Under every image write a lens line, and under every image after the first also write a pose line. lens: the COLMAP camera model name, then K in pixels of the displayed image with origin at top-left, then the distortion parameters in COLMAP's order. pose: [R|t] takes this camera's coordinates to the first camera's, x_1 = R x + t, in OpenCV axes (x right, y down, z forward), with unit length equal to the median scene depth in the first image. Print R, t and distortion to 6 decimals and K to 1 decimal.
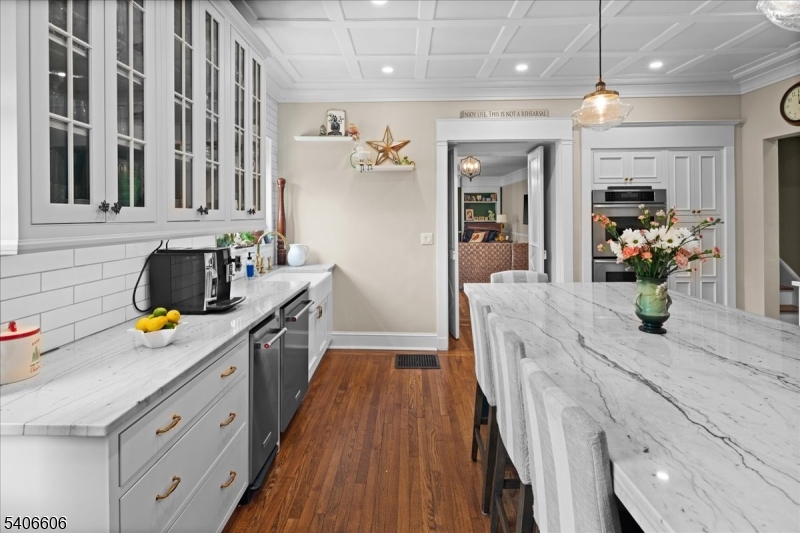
lens RADIAL K [[390.3, 0, 398.0], [0, 390.3, 215.4], [0, 0, 1]] dist [0.000561, -0.000161]
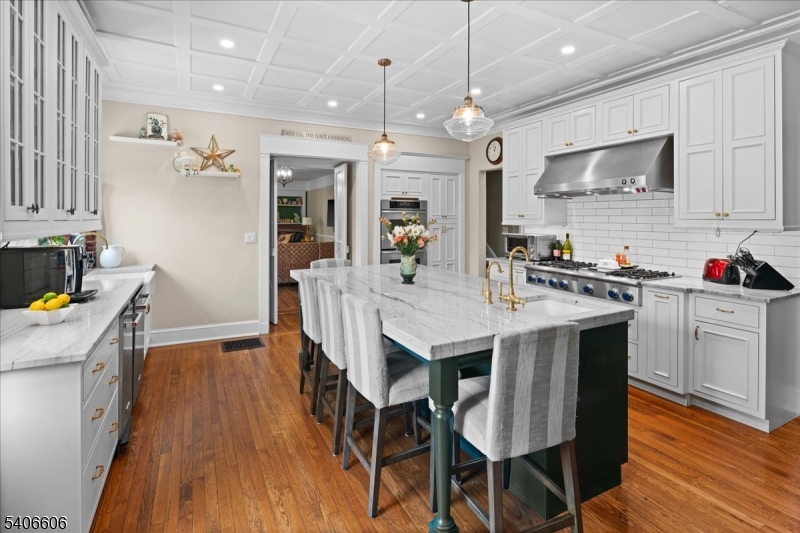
lens RADIAL K [[390.3, 0, 398.0], [0, 390.3, 215.4], [0, 0, 1]] dist [0.000561, -0.000161]
pose [[0.878549, 0.010970, 0.477526, -0.101069], [-0.007576, 0.999931, -0.009033, 0.001382], [-0.477592, 0.004319, 0.878571, -0.226618]]
